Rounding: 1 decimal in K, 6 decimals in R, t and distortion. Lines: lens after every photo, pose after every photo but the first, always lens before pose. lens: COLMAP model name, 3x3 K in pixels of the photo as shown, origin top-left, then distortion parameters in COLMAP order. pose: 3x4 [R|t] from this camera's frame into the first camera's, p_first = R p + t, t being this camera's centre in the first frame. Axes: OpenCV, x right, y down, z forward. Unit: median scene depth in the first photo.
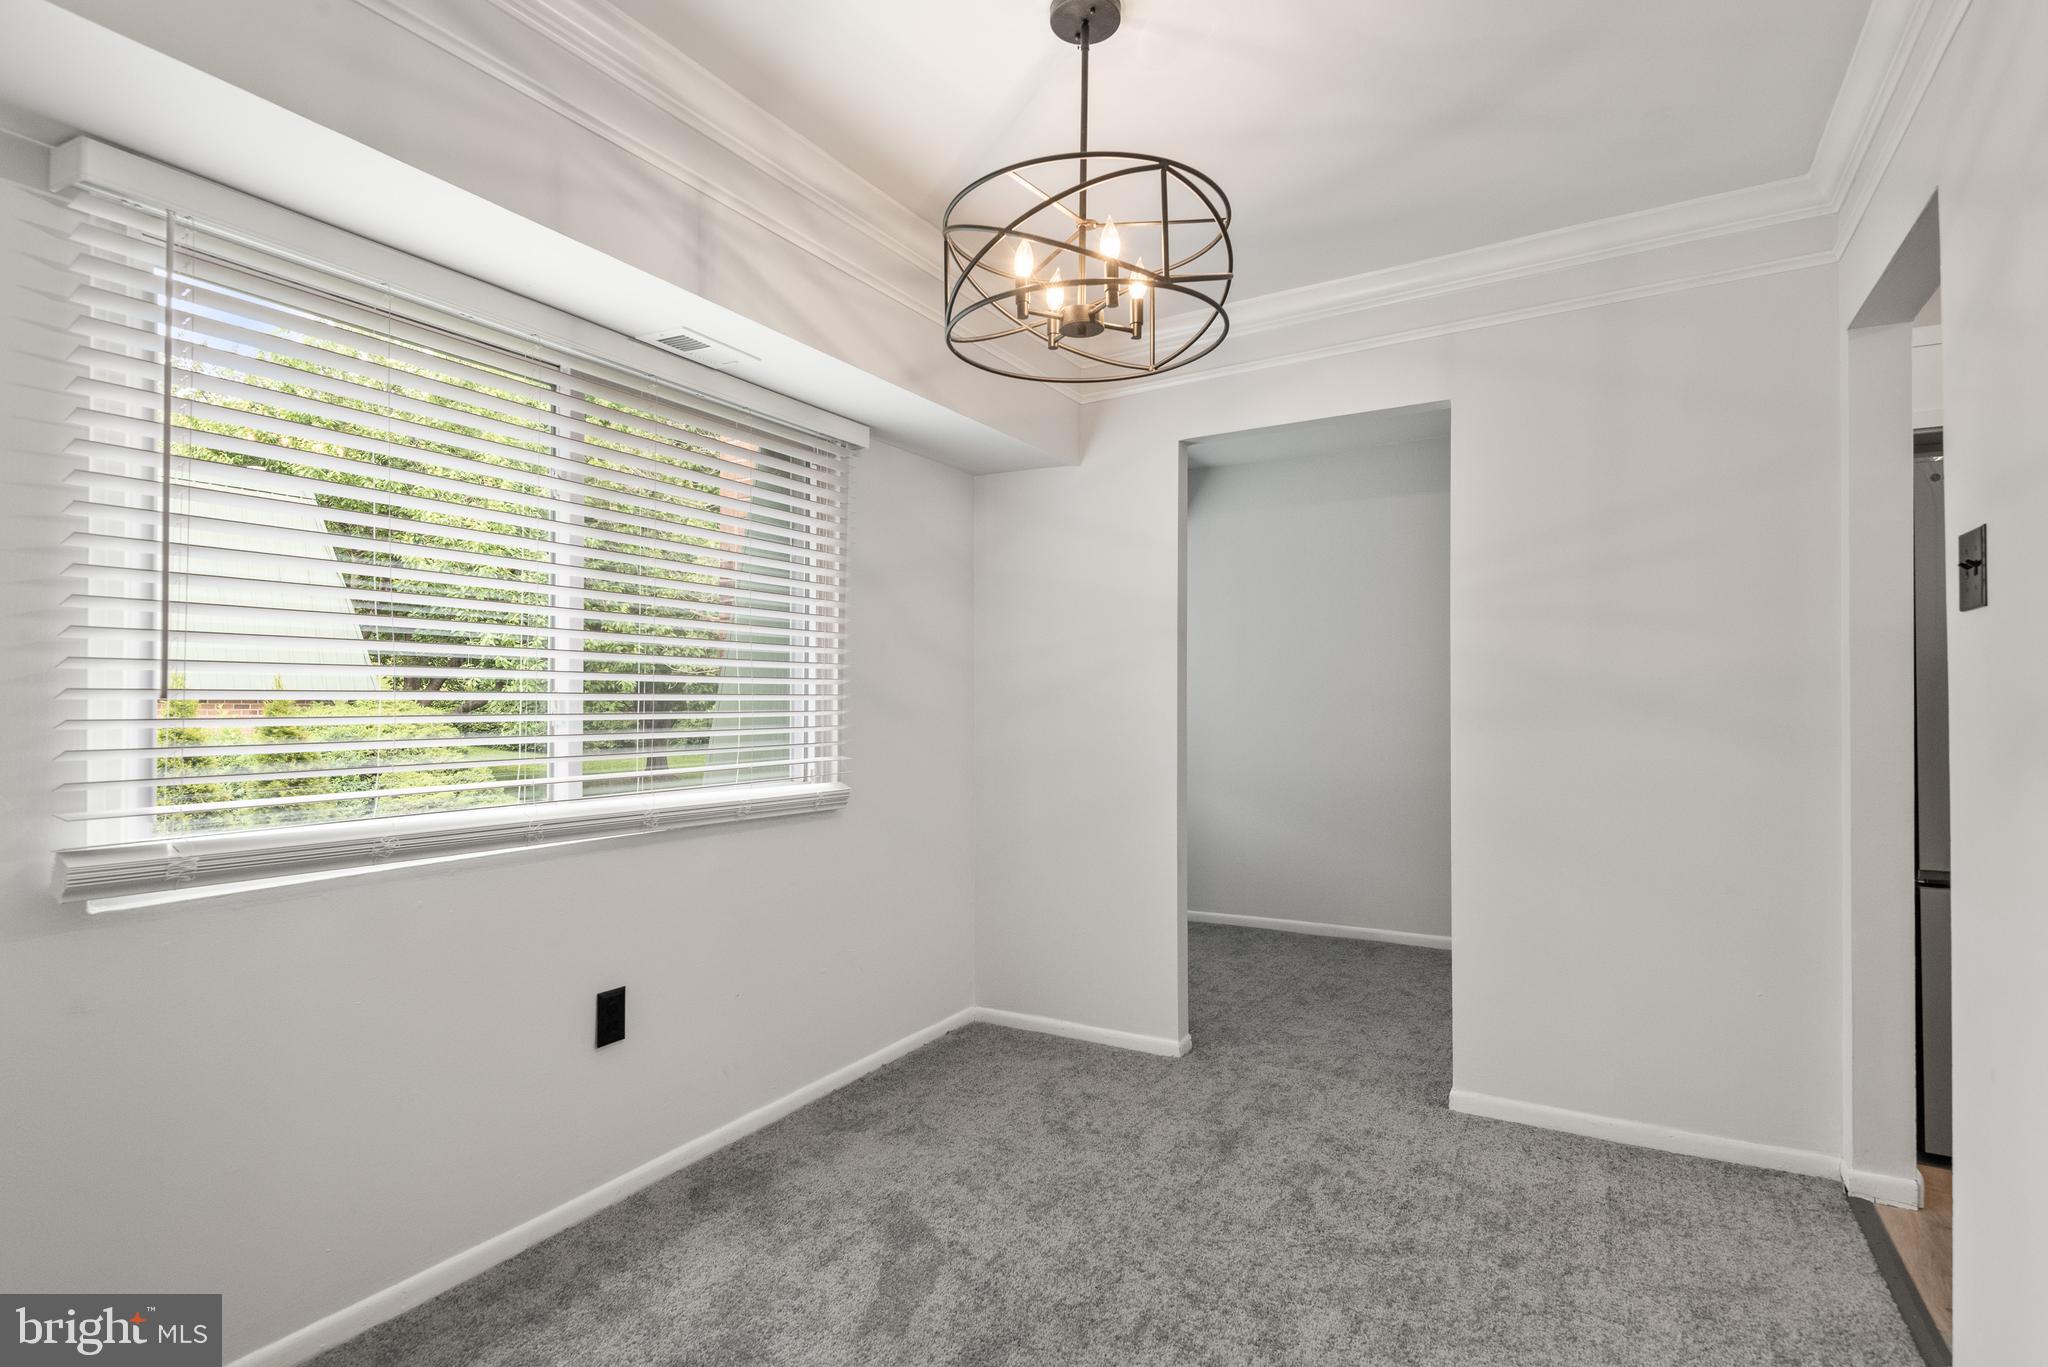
lens RADIAL K [[1036.3, 0, 1012.2], [0, 1036.3, 688.9], [0, 0, 1]] dist [0.003812, 0.001070]
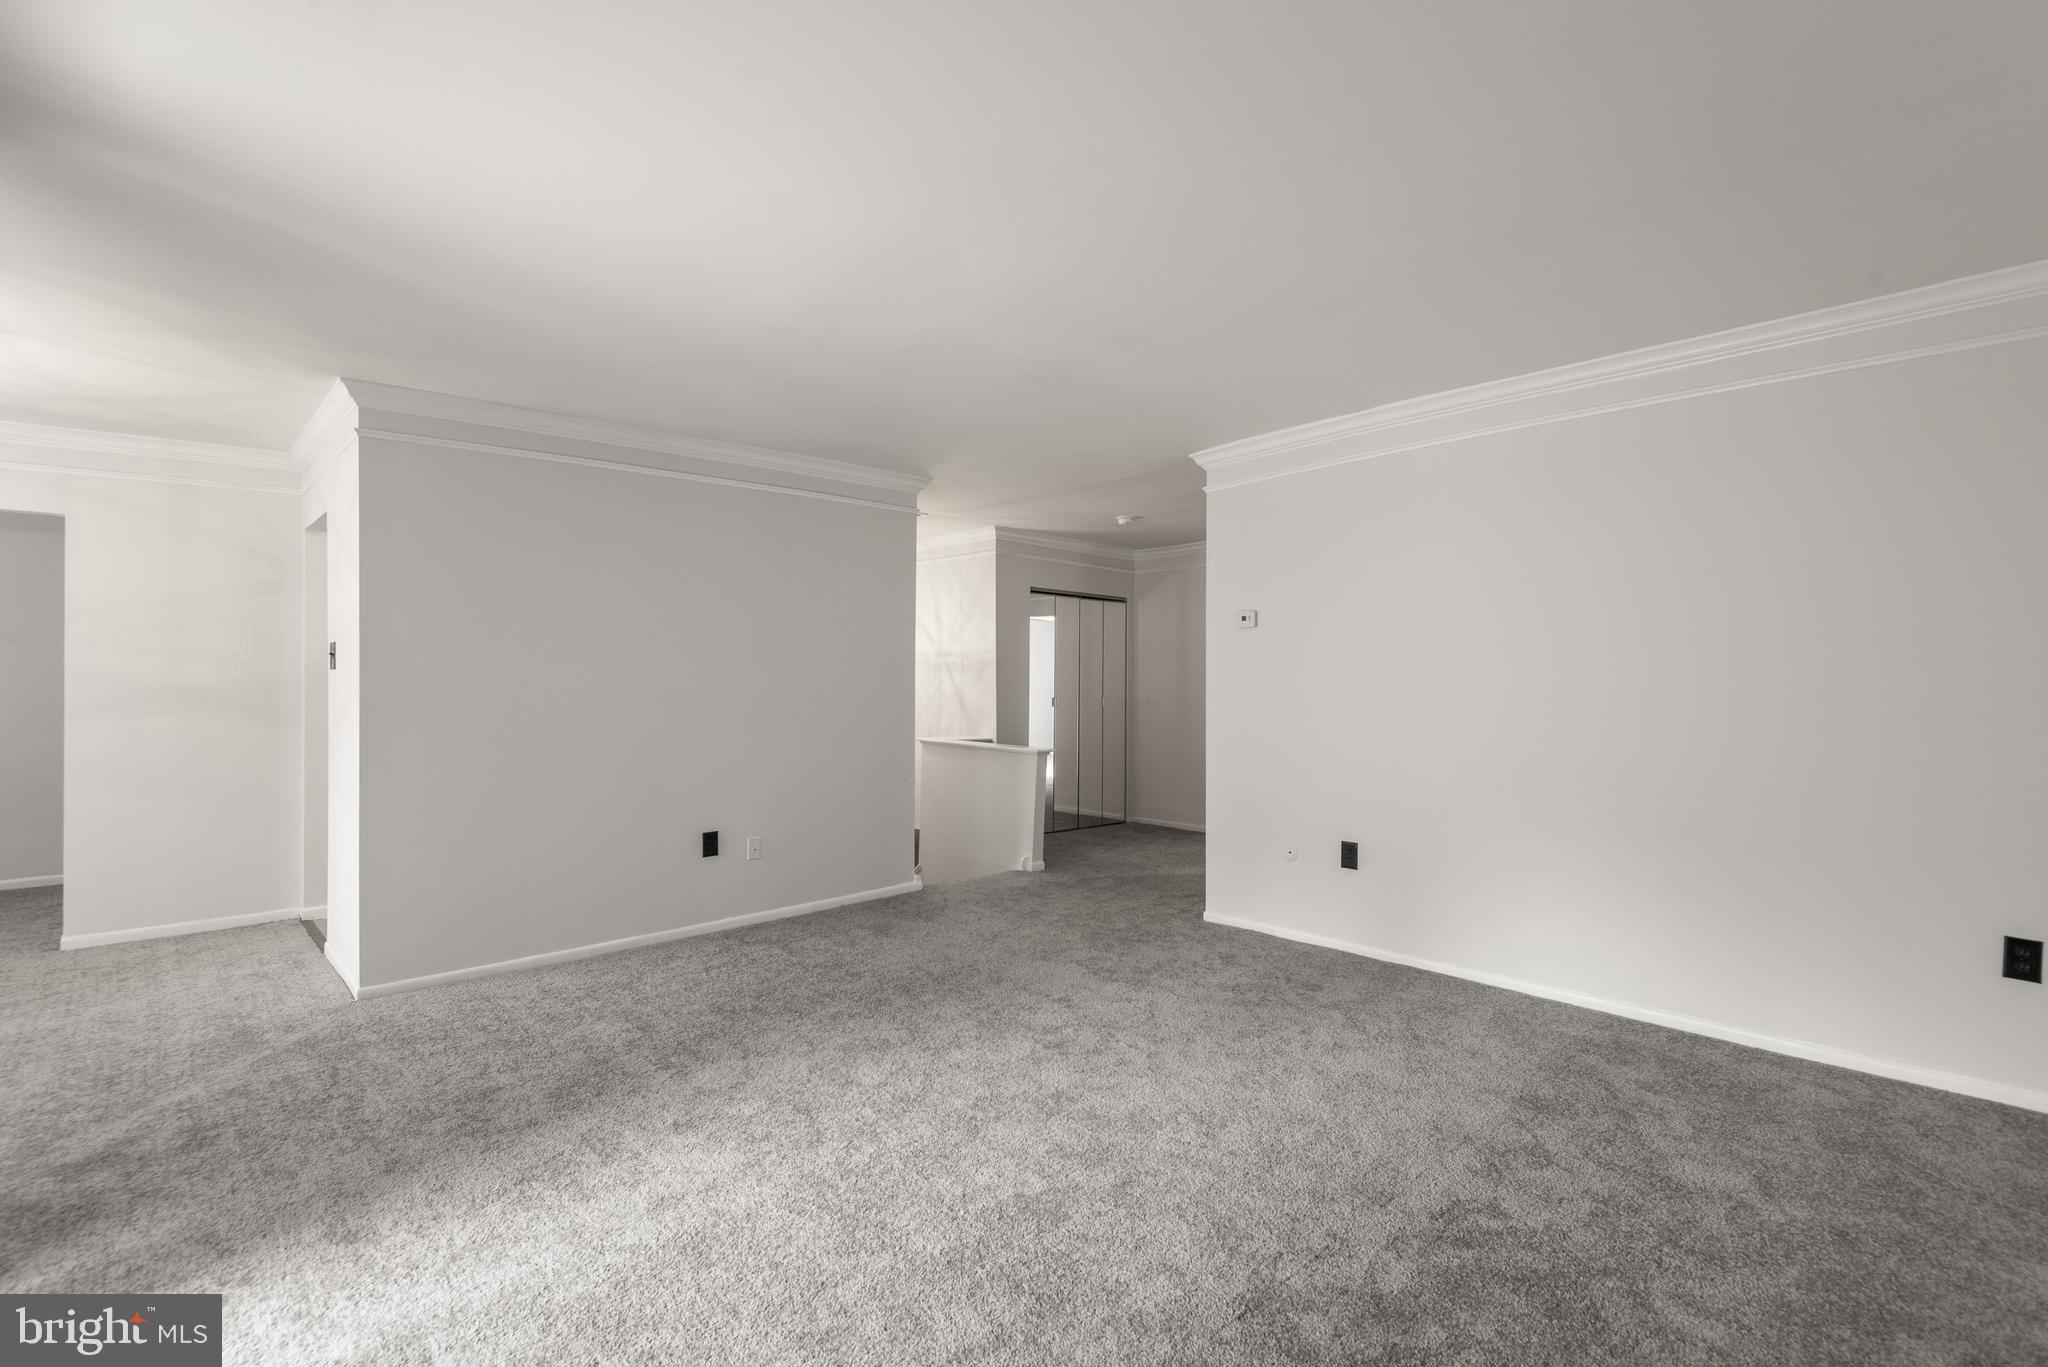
lens RADIAL K [[946.8, 0, 1033.3], [0, 946.8, 678.4], [0, 0, 1]] dist [0.001725, -0.000875]
pose [[0.277936, 0.006088, 0.960580, -0.766850], [-0.012101, 0.999923, -0.002837, -0.046480], [-0.960523, -0.010835, 0.277988, -1.148723]]
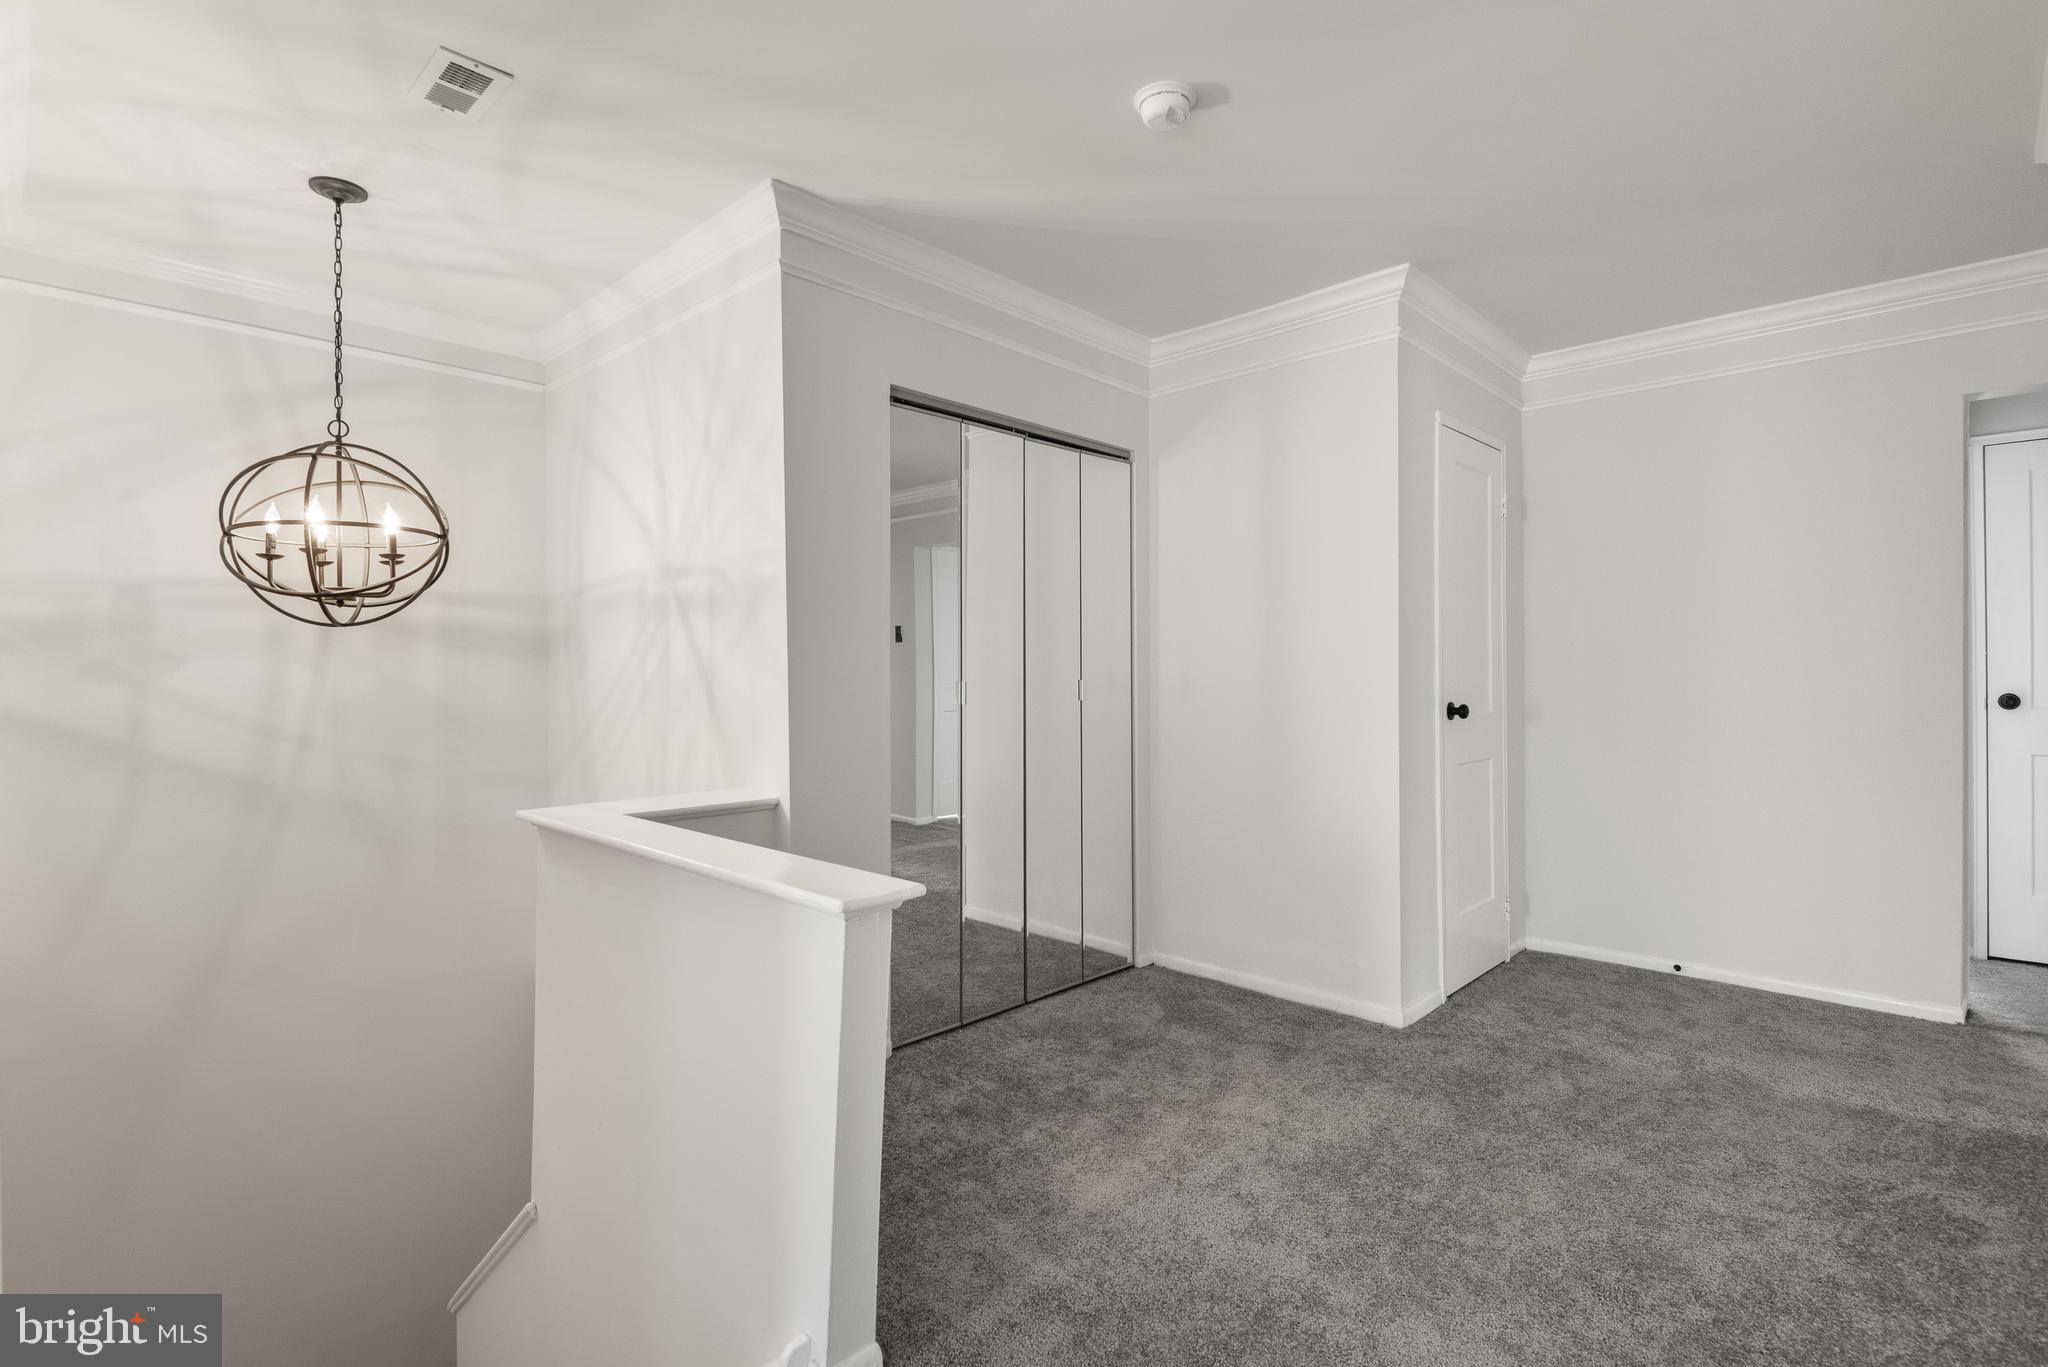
lens RADIAL K [[984.7, 0, 1028.5], [0, 984.7, 675.4], [0, 0, 1]] dist [0.002689, 0.000408]
pose [[0.234380, -0.004334, 0.972135, 1.243461], [-0.002506, 0.999984, 0.005062, -0.002384], [-0.972142, -0.003623, 0.234366, -0.683671]]
